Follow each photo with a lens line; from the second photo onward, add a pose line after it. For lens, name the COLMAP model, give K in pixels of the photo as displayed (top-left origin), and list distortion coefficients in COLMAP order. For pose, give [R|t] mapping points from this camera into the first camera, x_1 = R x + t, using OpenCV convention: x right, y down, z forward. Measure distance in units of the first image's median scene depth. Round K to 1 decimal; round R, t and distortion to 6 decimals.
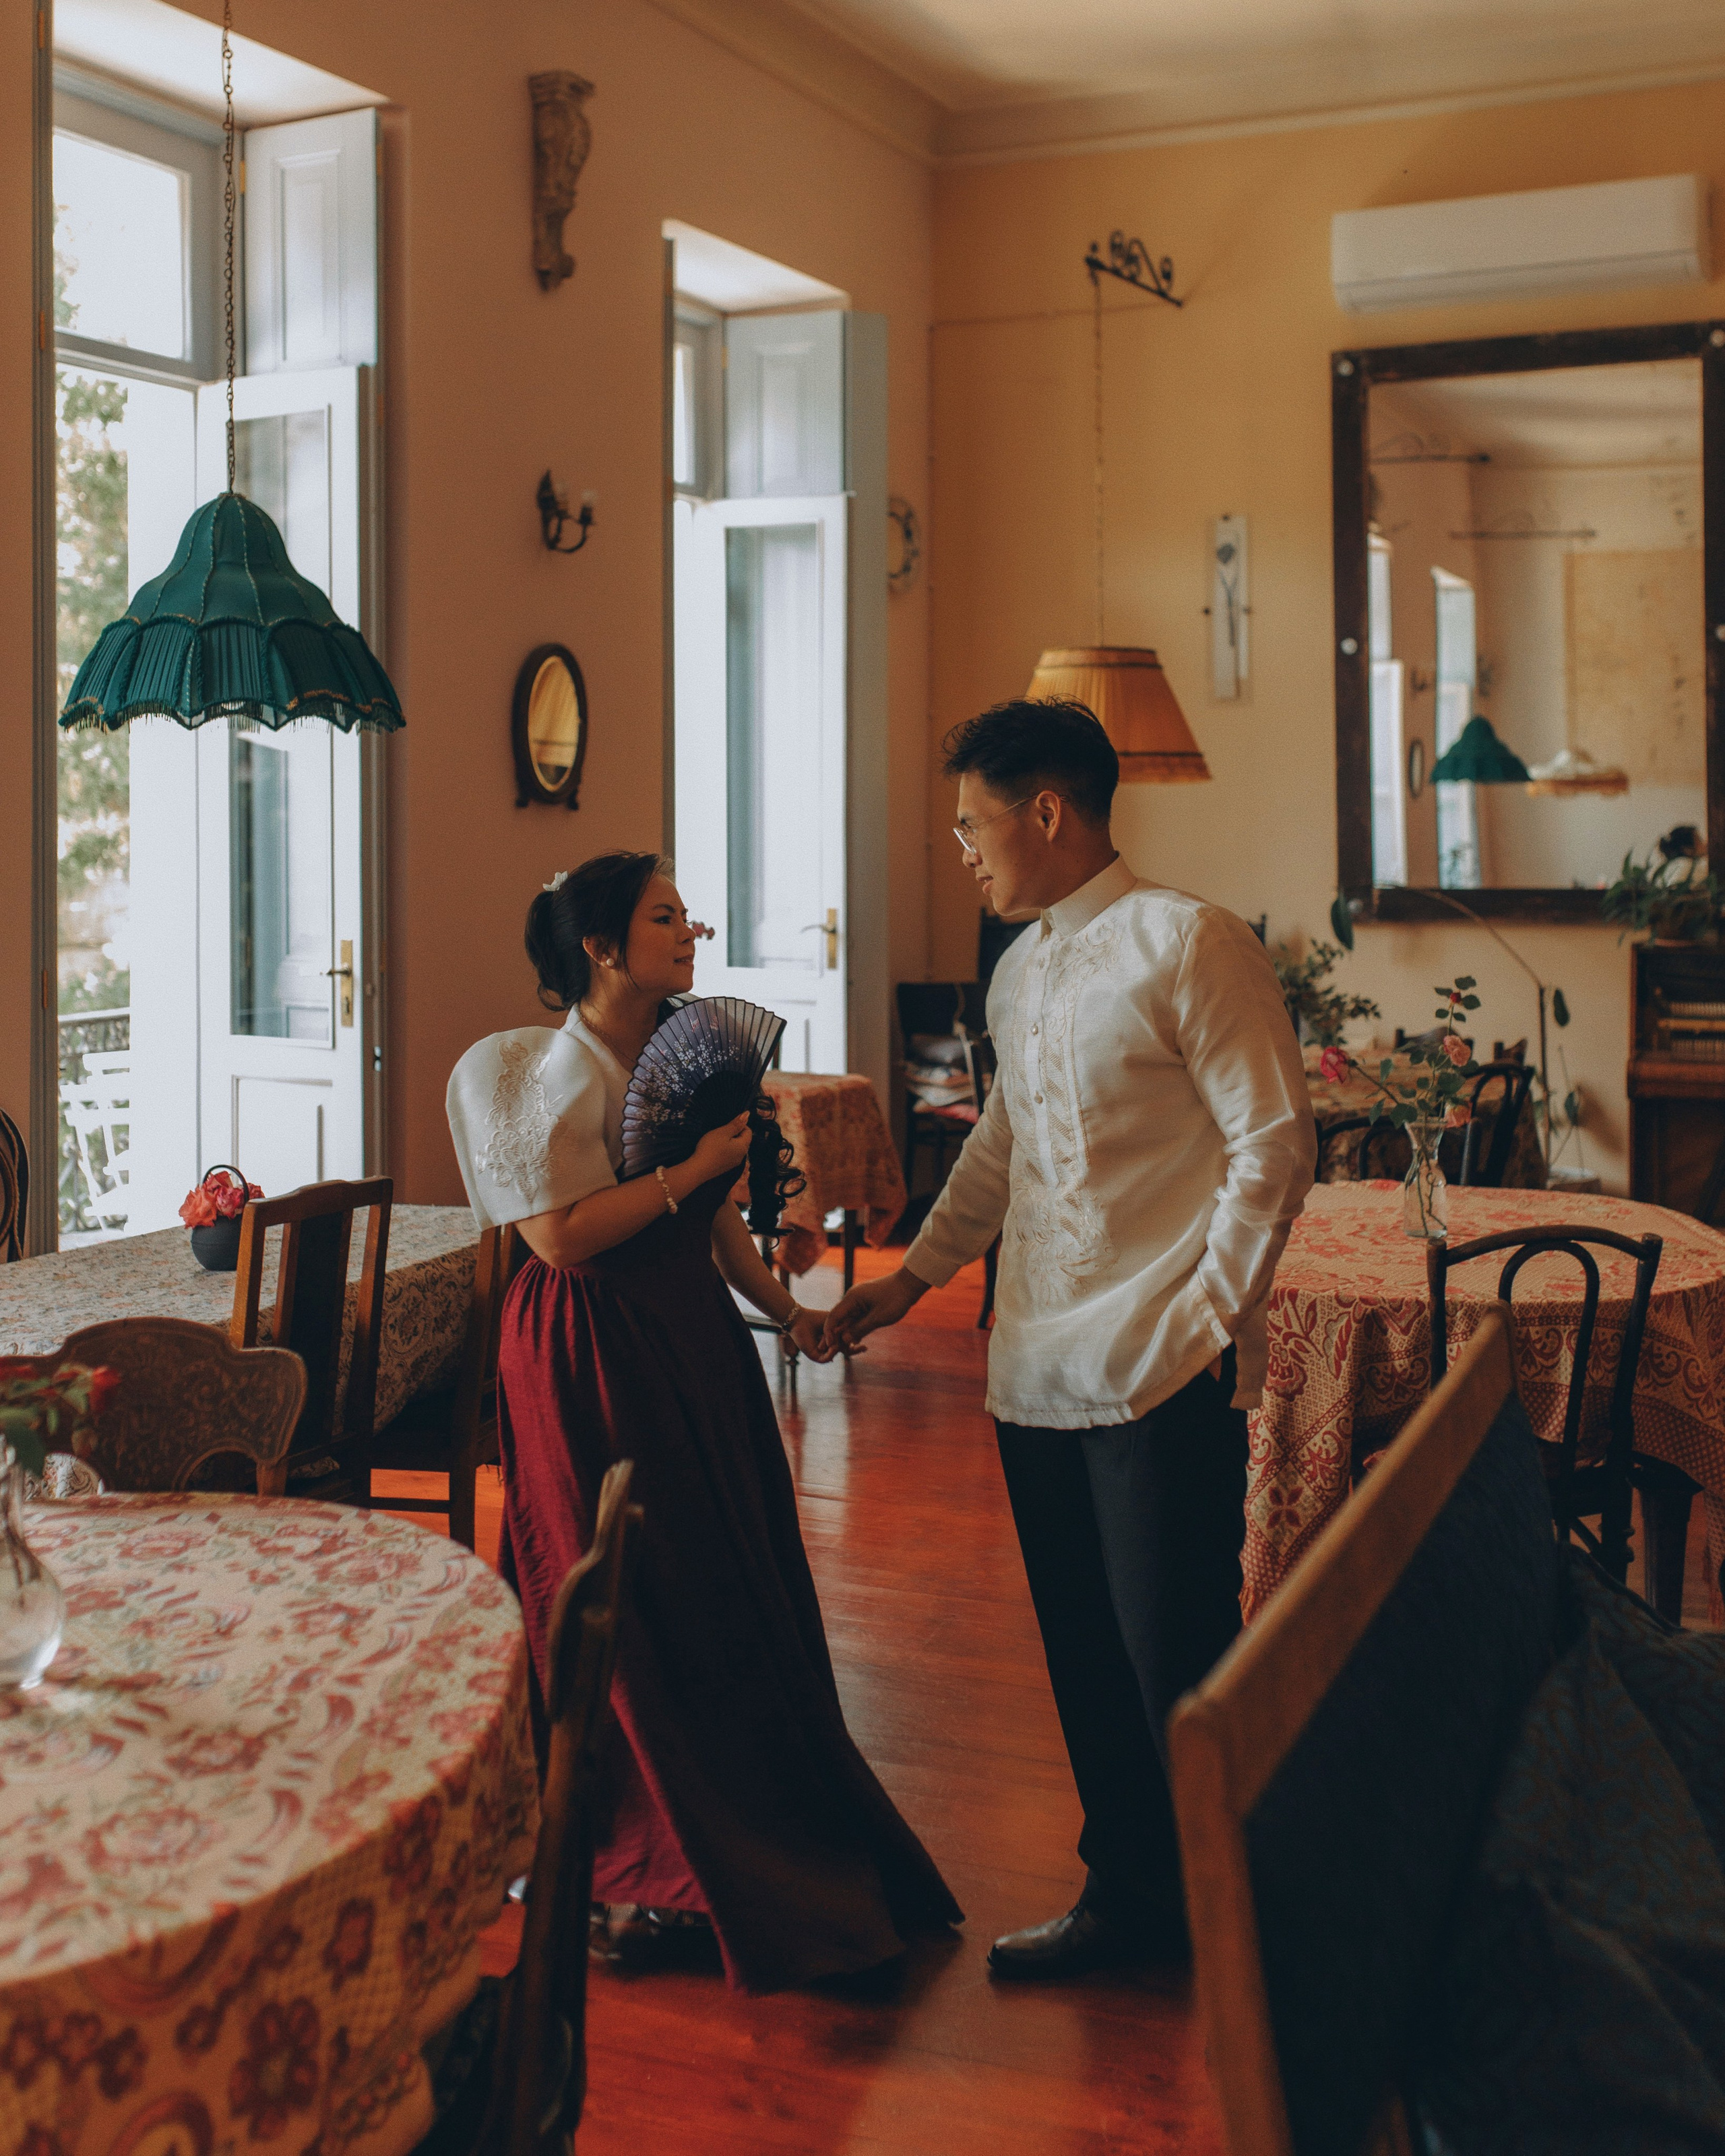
lens RADIAL K [[2490.5, 0, 838.6], [0, 2490.5, 901.7], [0, 0, 1]] dist [0.019972, 0.035597]
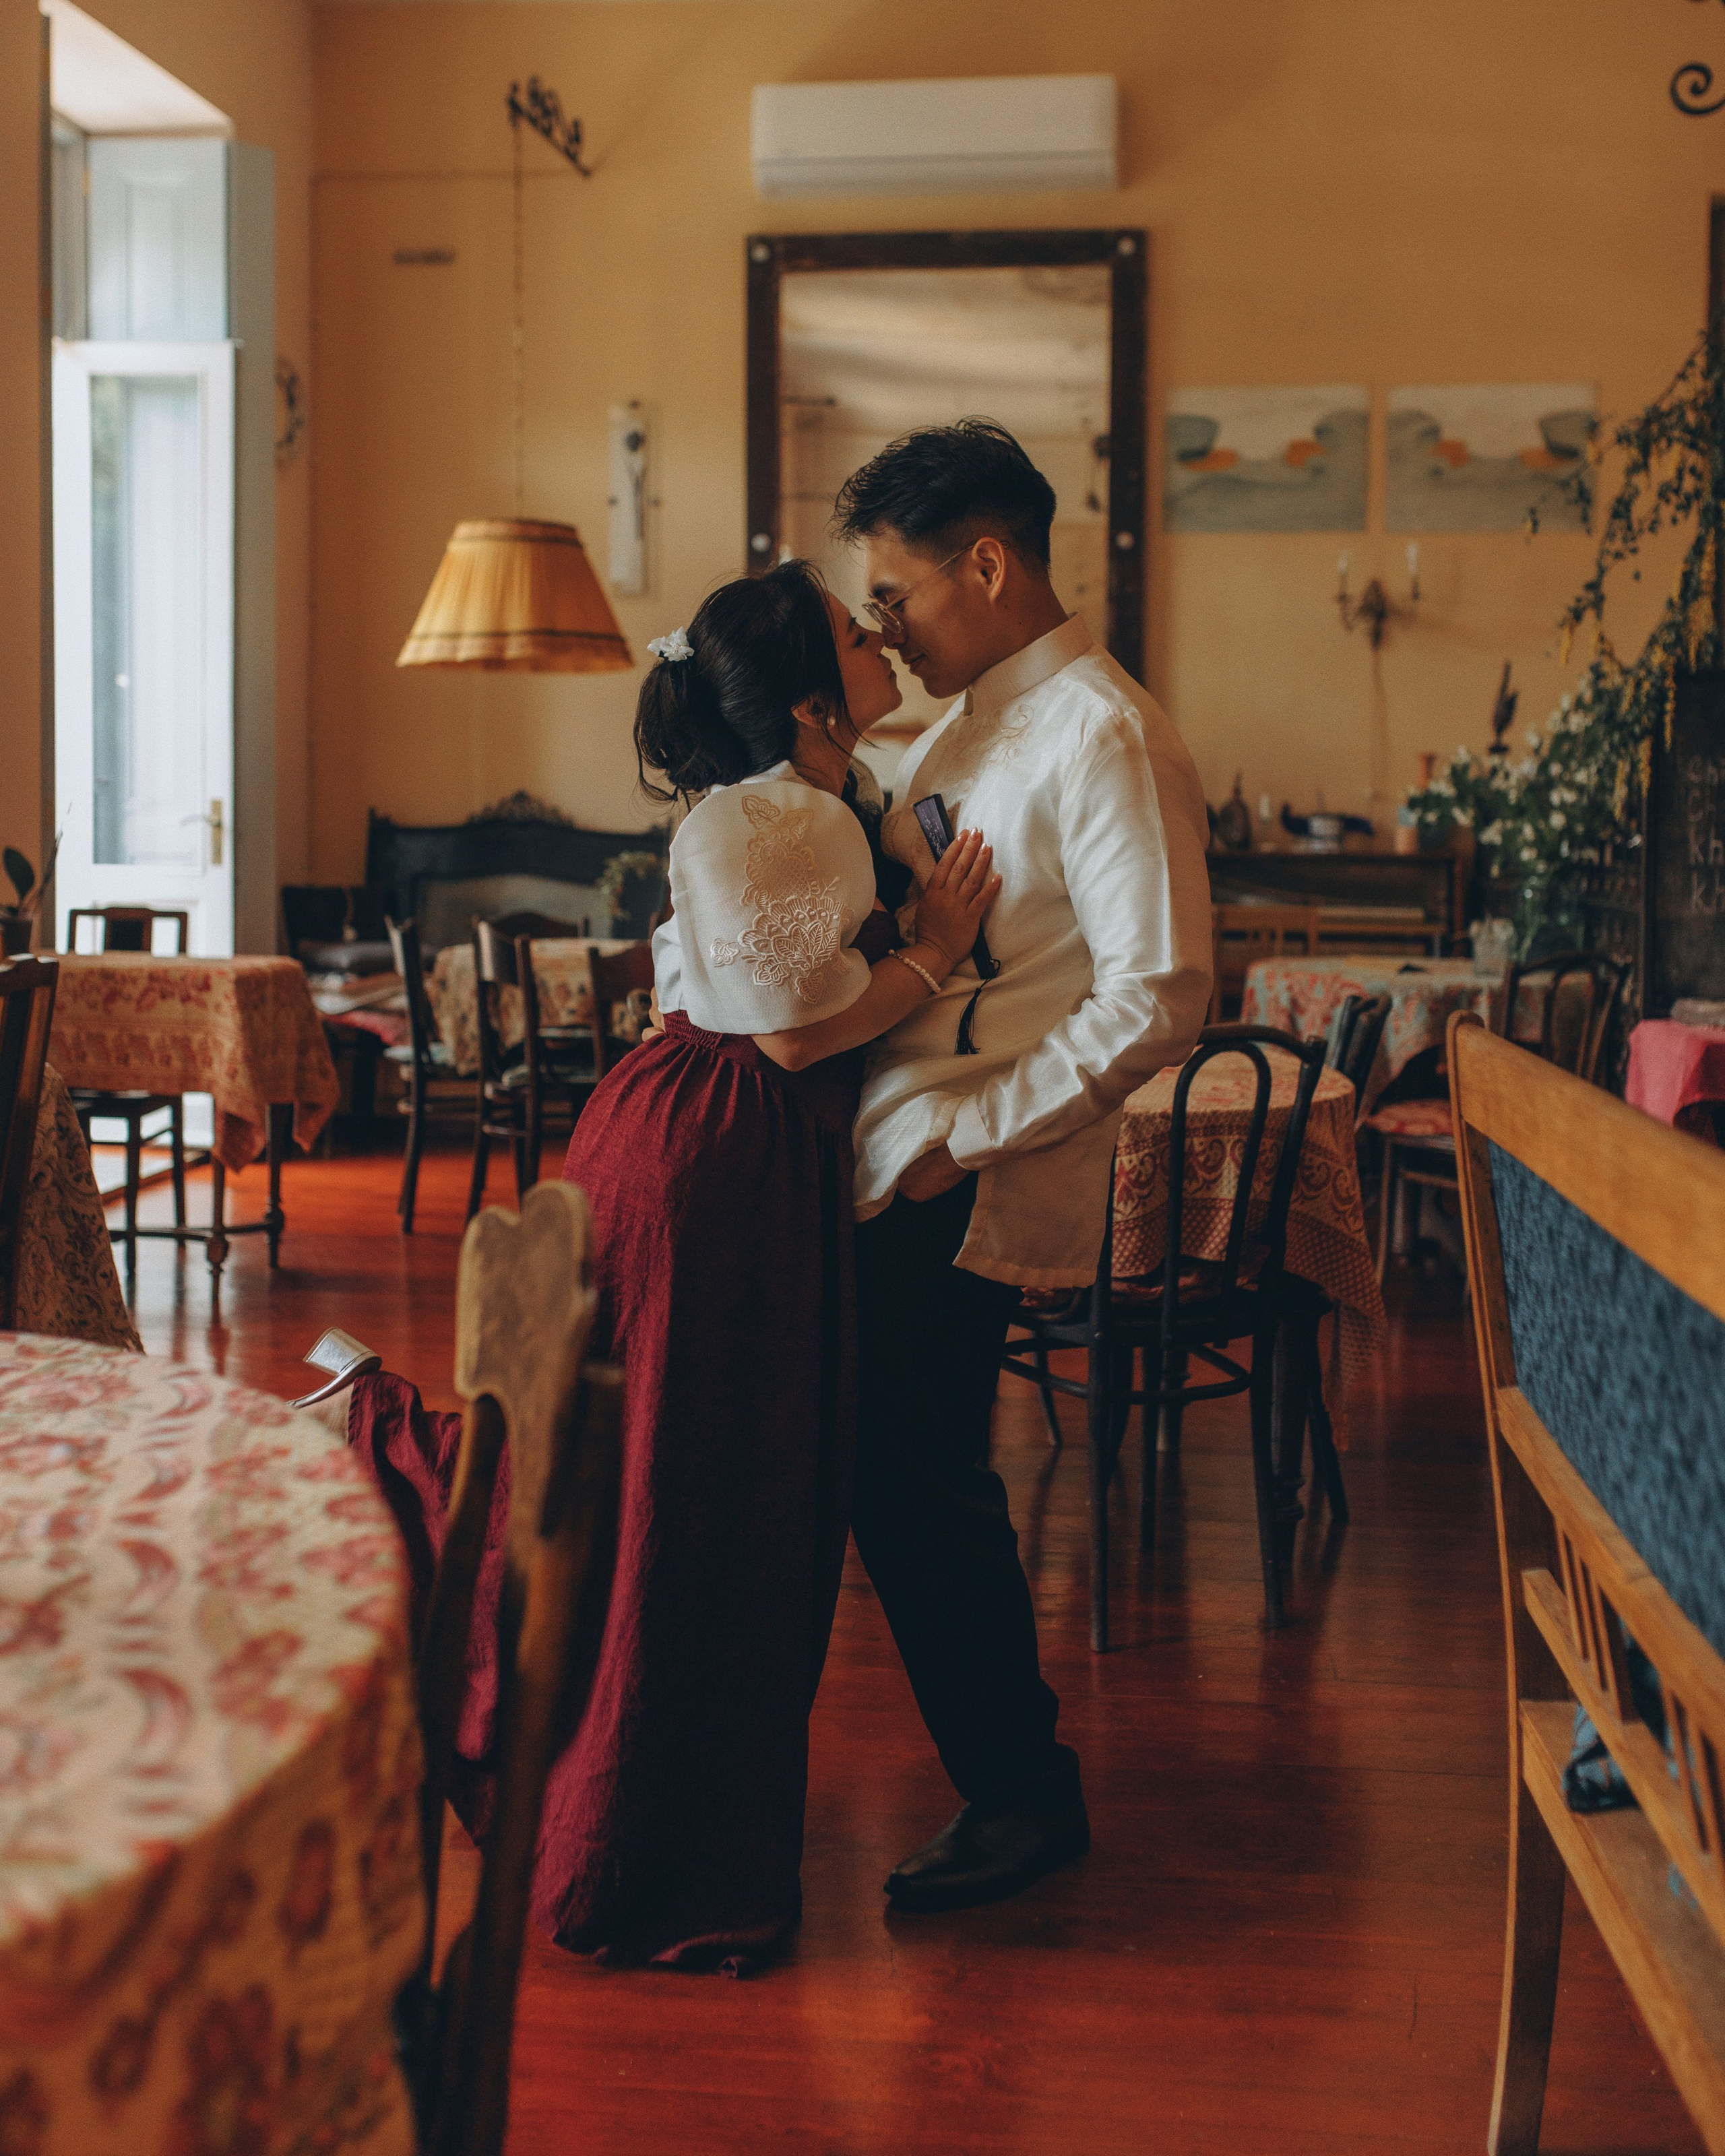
lens RADIAL K [[2423.2, 0, 866.8], [0, 2423.2, 996.9], [0, 0, 1]] dist [0.015789, -0.001204]
pose [[0.954392, -0.004873, 0.298515, -0.056903], [-0.010453, 0.998708, 0.049723, 0.039289], [-0.298372, -0.050576, 0.953109, 0.095418]]
